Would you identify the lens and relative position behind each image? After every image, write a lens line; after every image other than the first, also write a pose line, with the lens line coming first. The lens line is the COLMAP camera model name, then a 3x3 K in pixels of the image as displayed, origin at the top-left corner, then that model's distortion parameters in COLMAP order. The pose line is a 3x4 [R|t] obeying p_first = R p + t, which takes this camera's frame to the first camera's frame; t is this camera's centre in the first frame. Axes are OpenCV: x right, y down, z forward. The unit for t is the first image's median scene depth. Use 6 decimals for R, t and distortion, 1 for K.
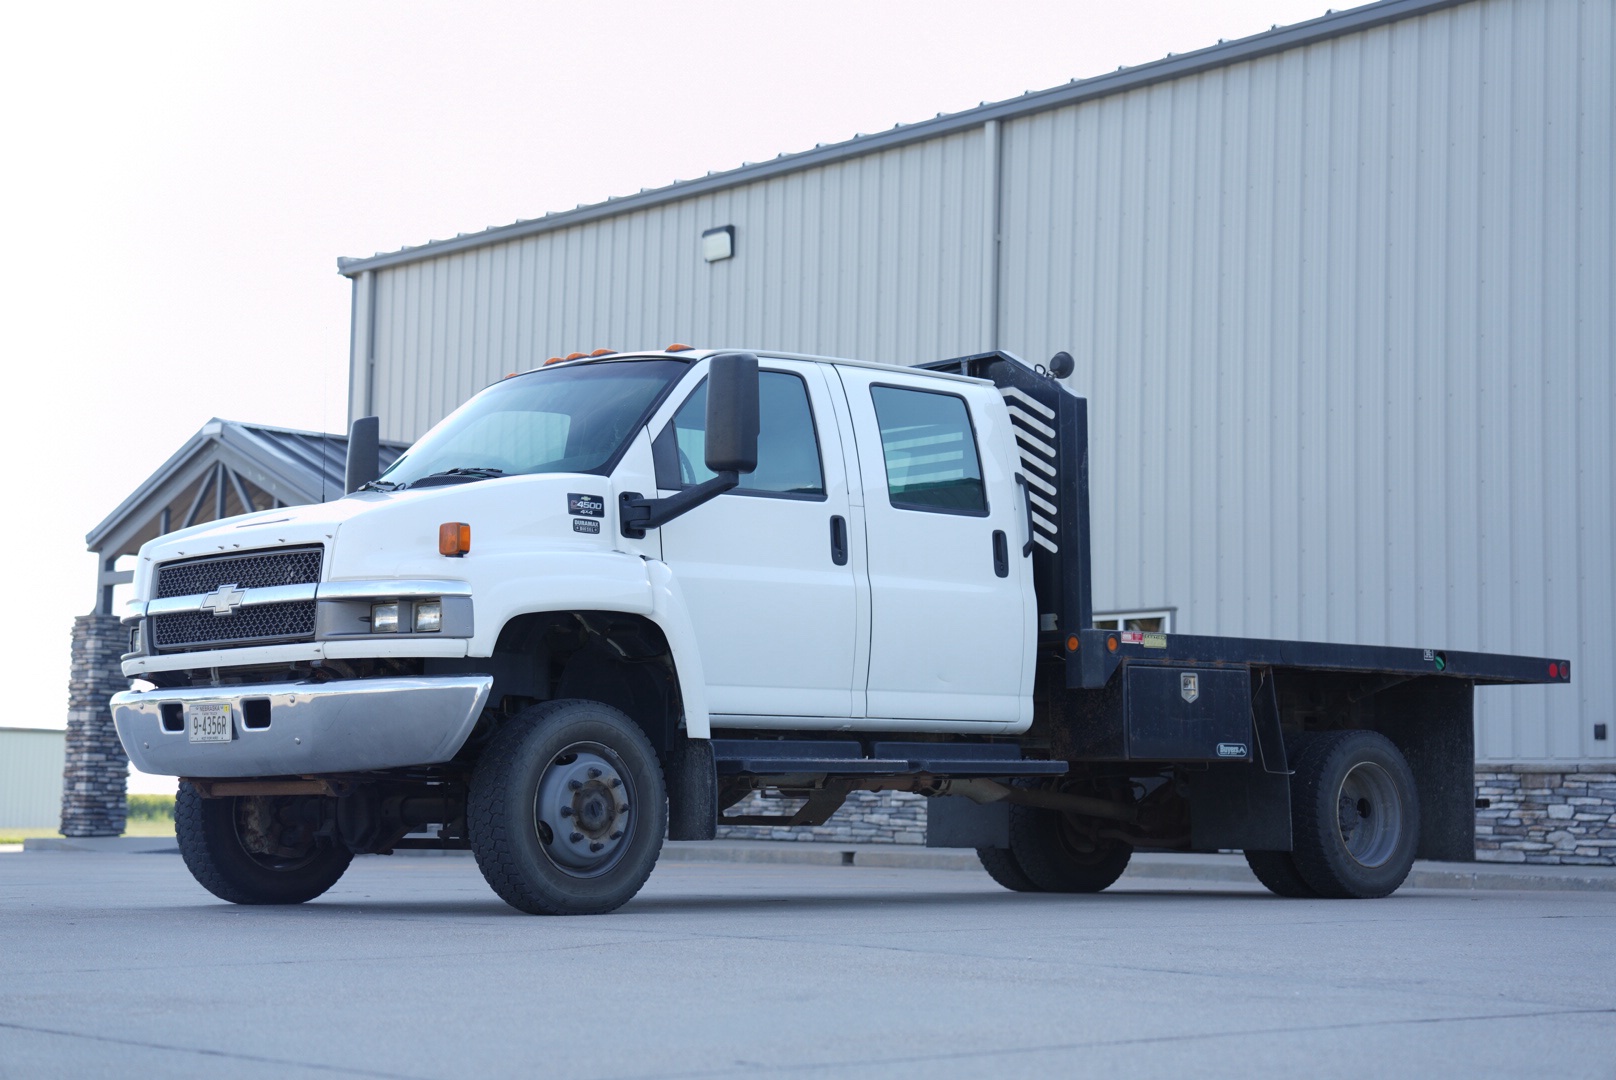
lens RADIAL K [[2773.8, 0, 838.2], [0, 2773.8, 544.0], [0, 0, 1]] dist [0.205682, 0.174704]
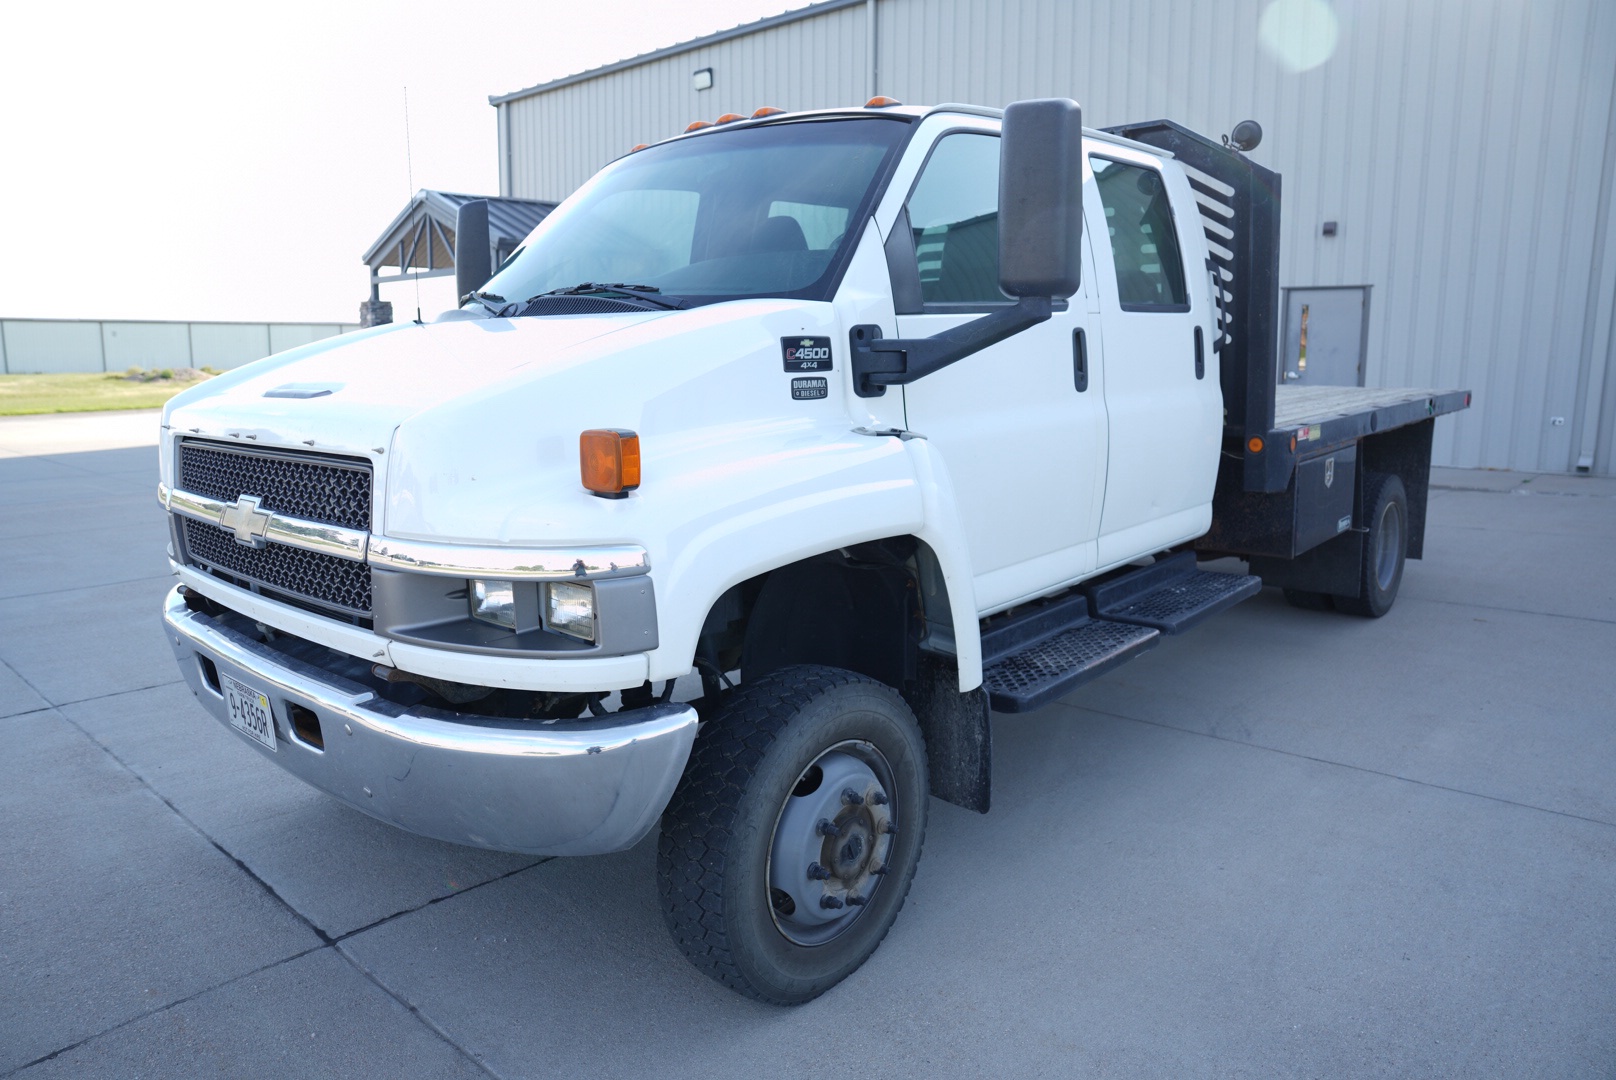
lens RADIAL K [[1108.7, 0, 808.0], [0, 1108.7, 540.0], [0, 0, 1]] dist [-0.096653, 0.073749]
pose [[0.996667, -0.033444, 0.074402, -0.101158], [0.012107, 0.962635, 0.270533, -0.037399], [-0.080670, -0.268731, 0.959831, 0.688185]]
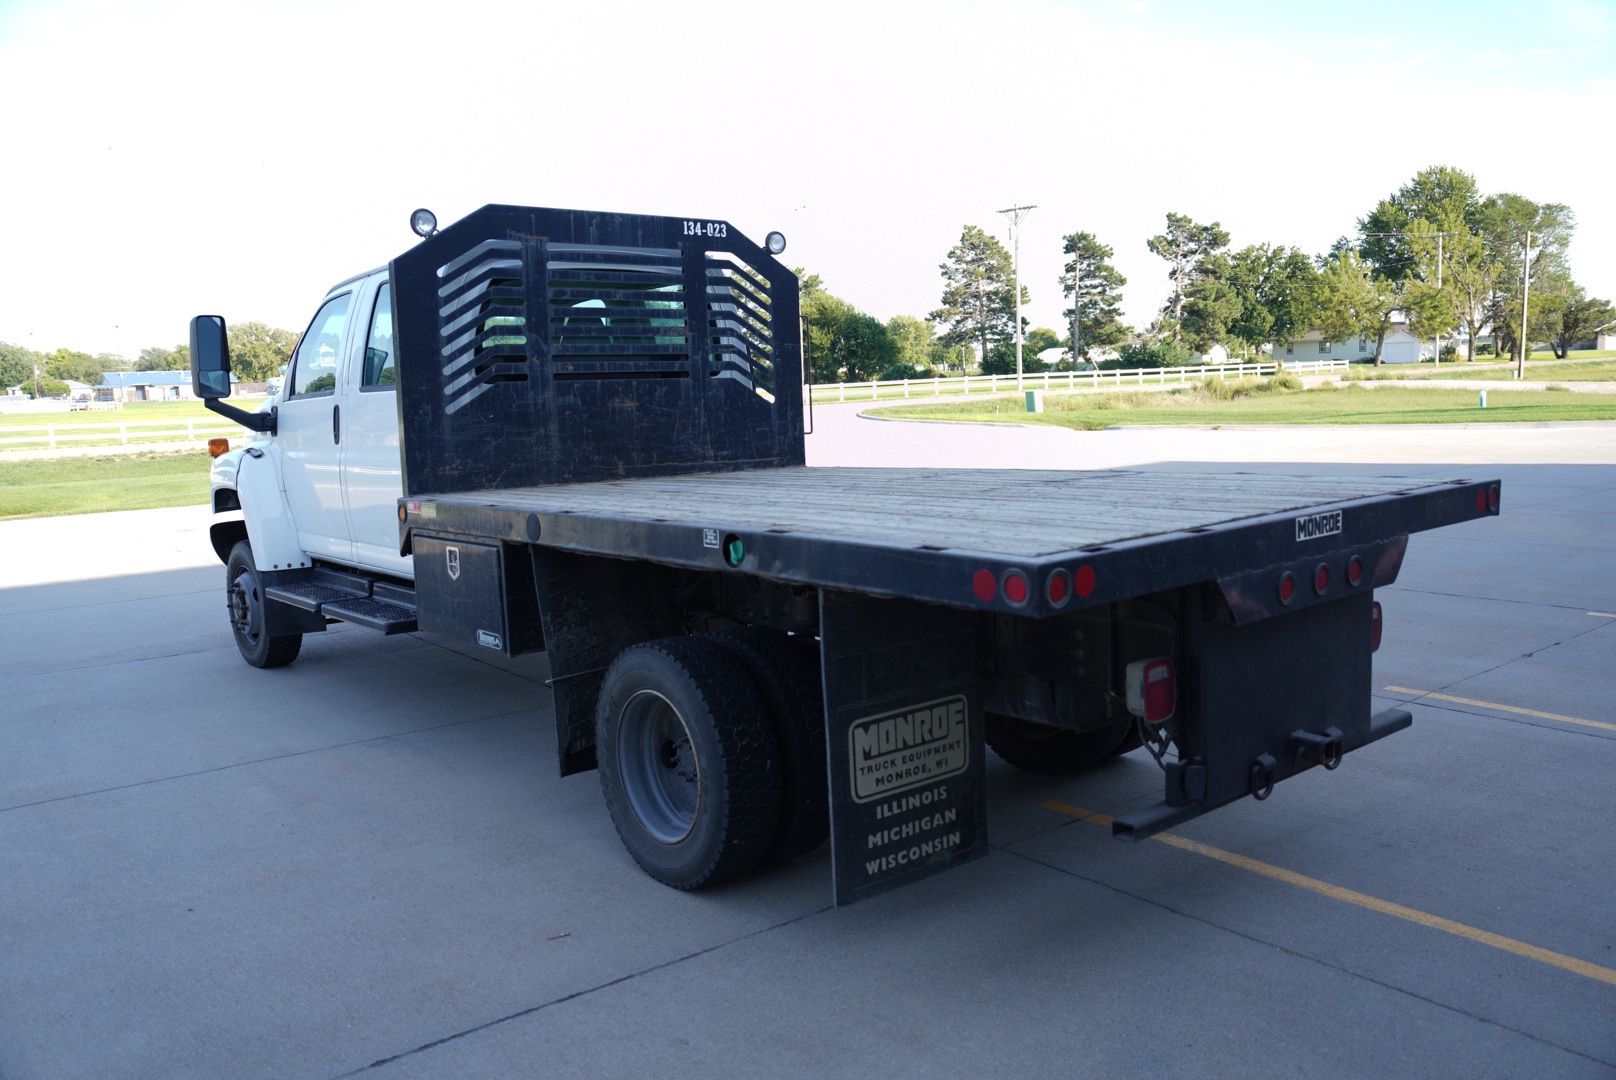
lens RADIAL K [[1274.0, 0, 820.4], [0, 1274.0, 537.2], [0, 0, 1]] dist [-0.078972, 0.121869]
pose [[-0.065883, 0.114925, -0.991187, 0.565734], [0.127894, 0.986125, 0.105837, 0.017066], [0.989597, -0.119794, -0.079667, 1.252317]]
